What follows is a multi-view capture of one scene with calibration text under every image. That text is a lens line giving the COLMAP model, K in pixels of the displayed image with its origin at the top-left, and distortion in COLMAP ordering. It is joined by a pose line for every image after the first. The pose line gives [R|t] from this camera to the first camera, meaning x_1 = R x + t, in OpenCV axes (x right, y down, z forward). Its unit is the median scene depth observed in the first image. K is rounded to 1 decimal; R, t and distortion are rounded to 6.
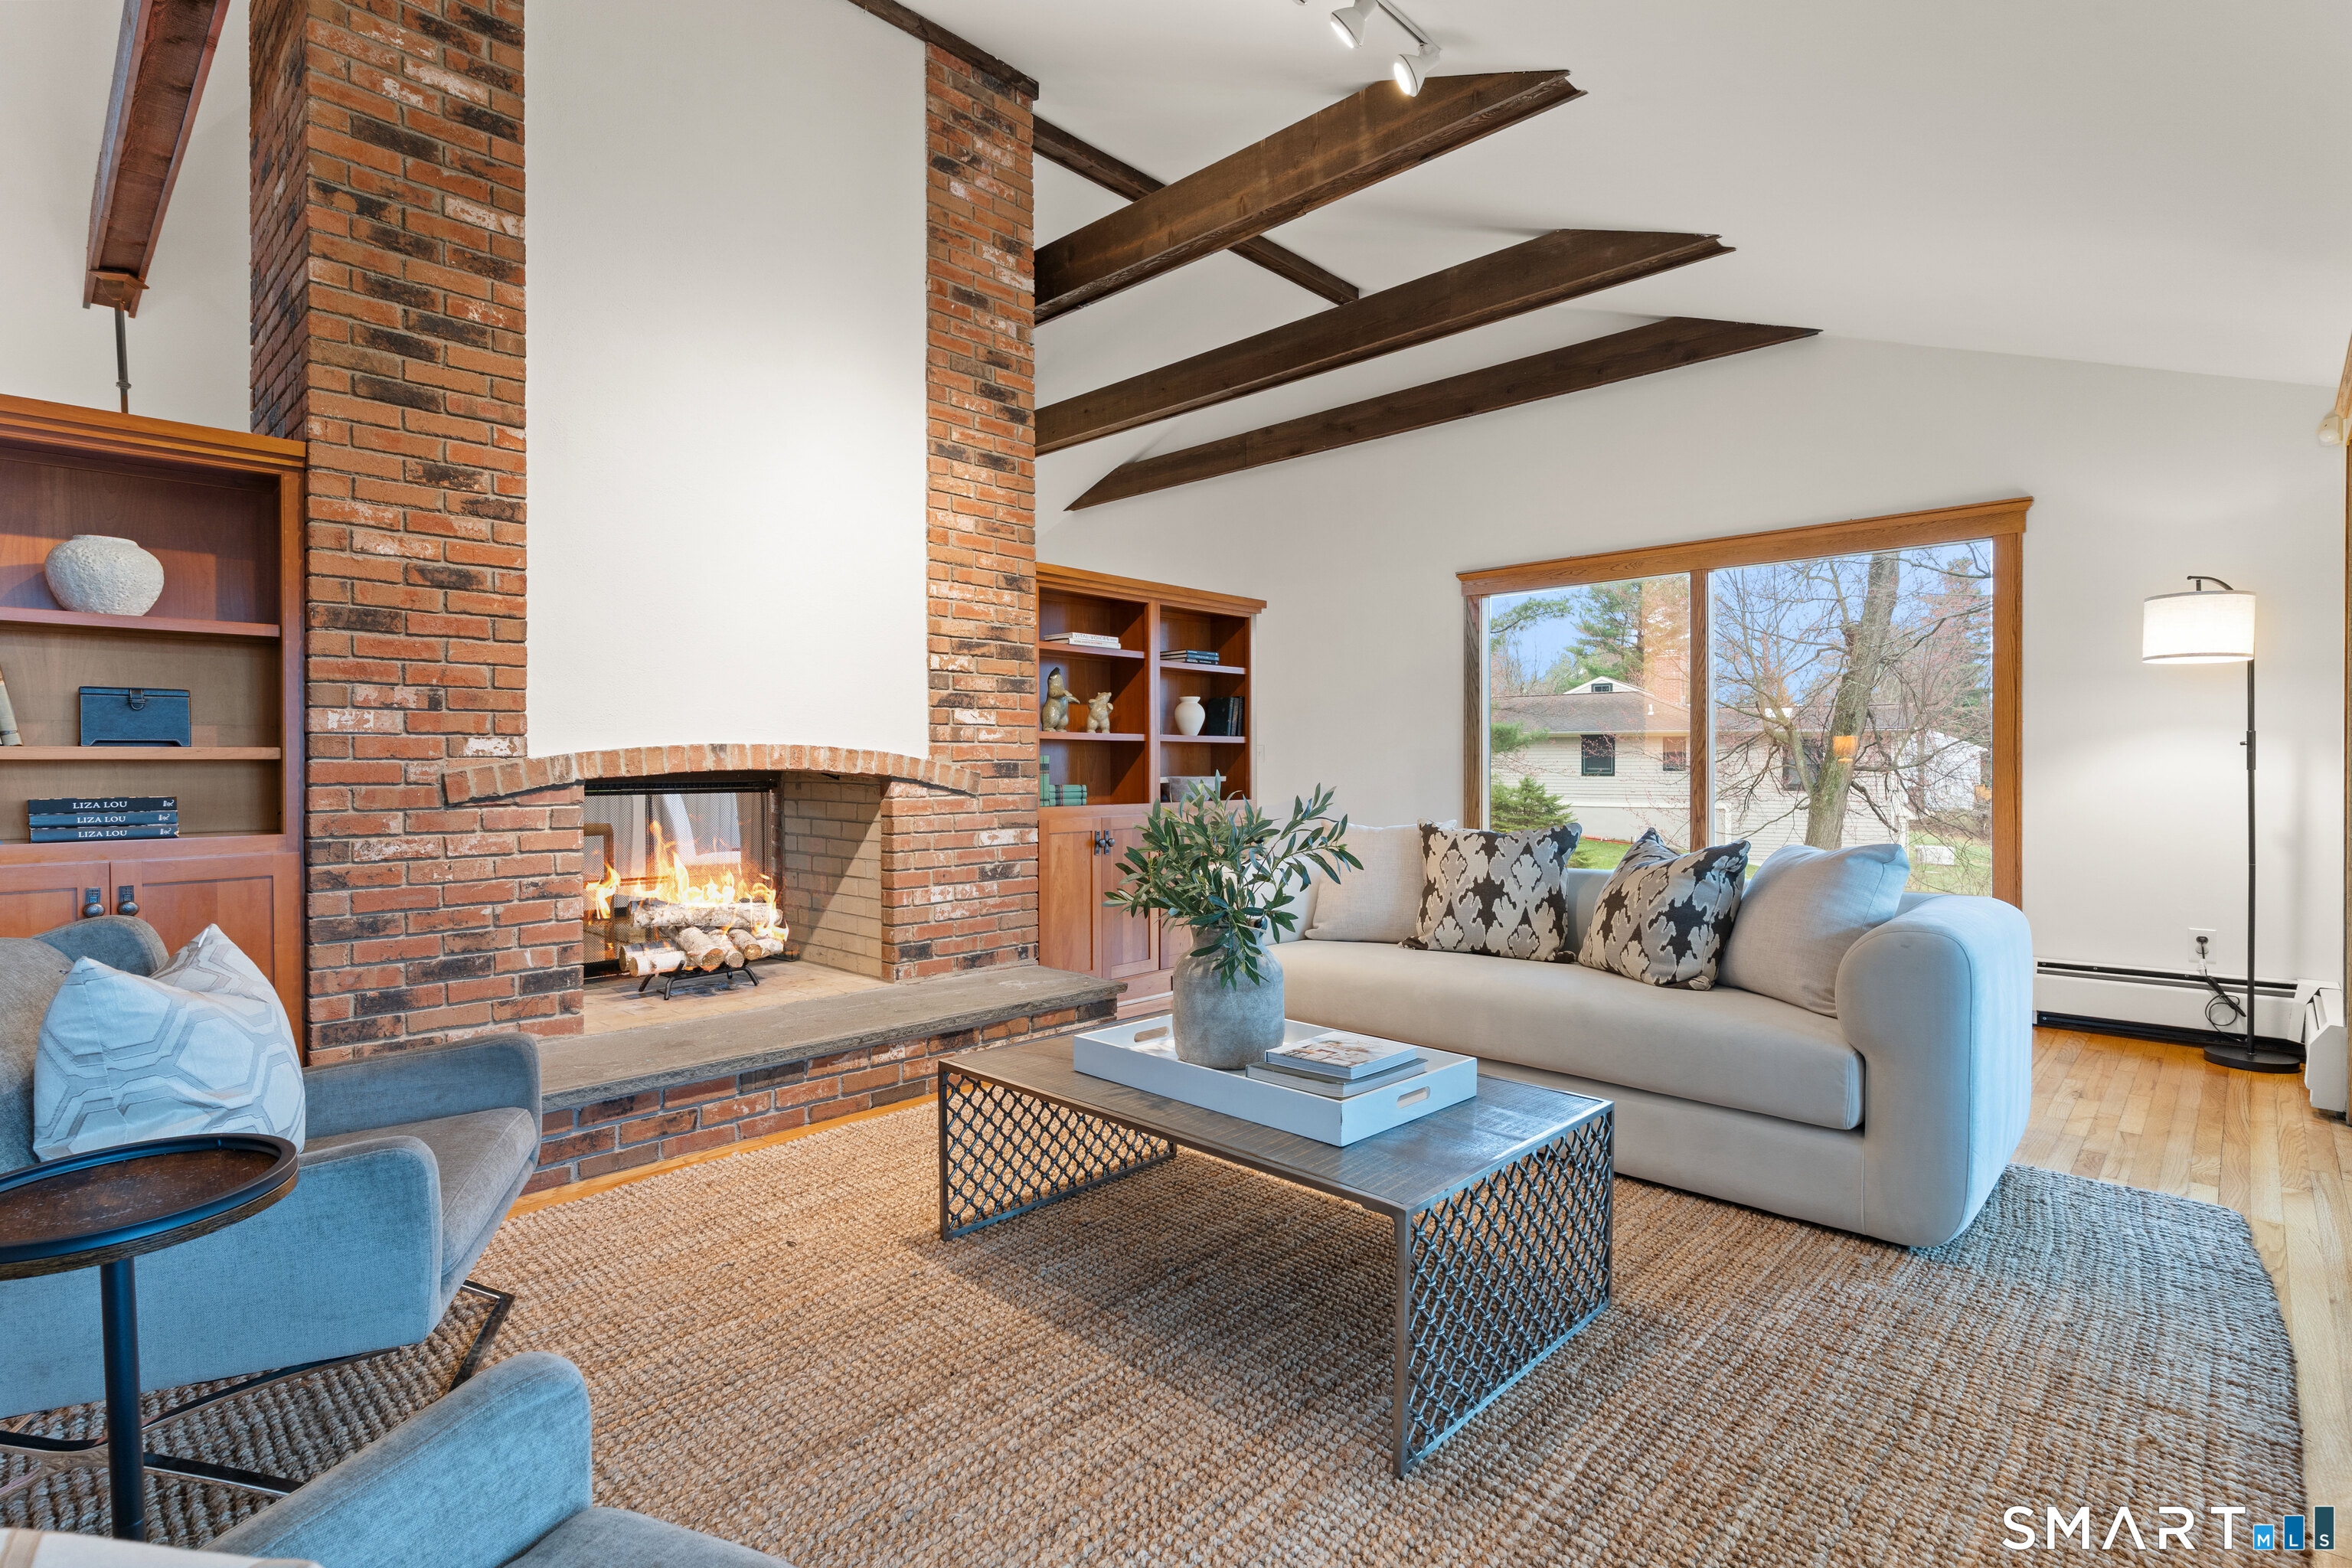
lens RADIAL K [[1134.1, 0, 1172.0], [0, 1134.1, 772.7], [0, 0, 1]] dist [0.003652, -0.000130]
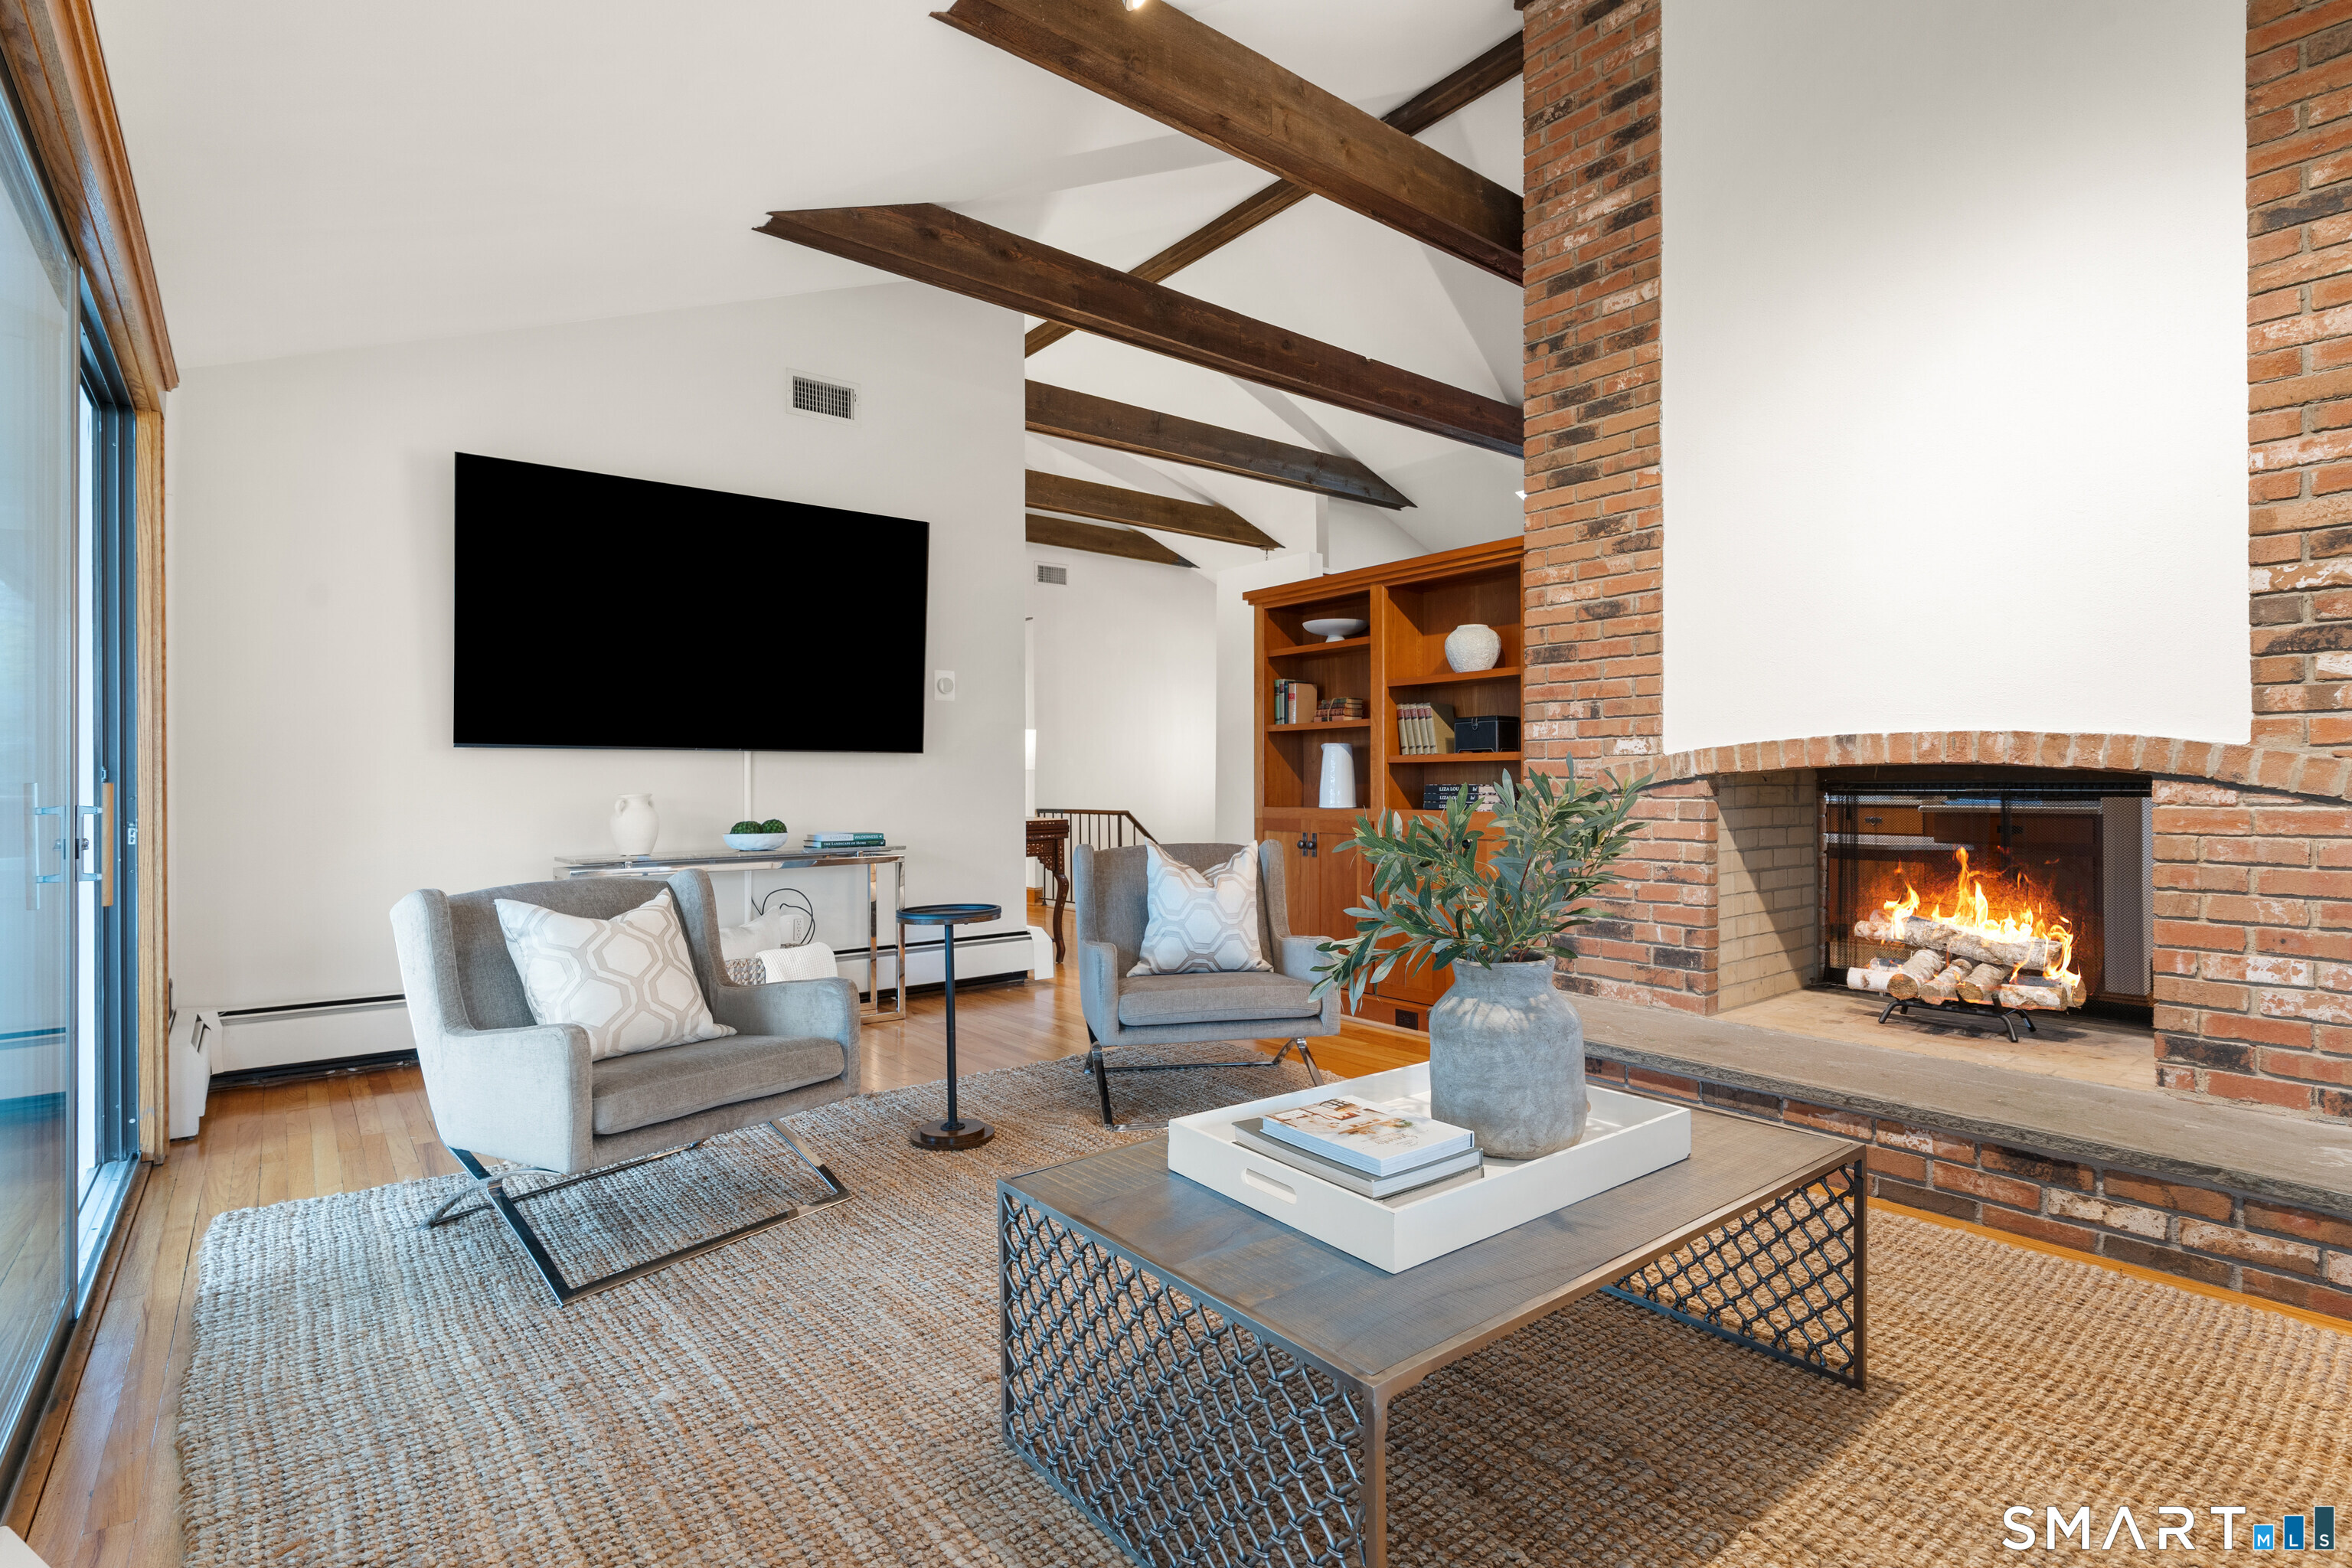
lens RADIAL K [[1134.1, 0, 1173.2], [0, 1134.1, 786.7], [0, 0, 1]] dist [0.003652, -0.000130]
pose [[-0.142278, 0.005339, -0.989812, 0.609978], [-0.005104, 0.999968, 0.006128, 0.013608], [0.989814, 0.005924, -0.142246, 0.676385]]
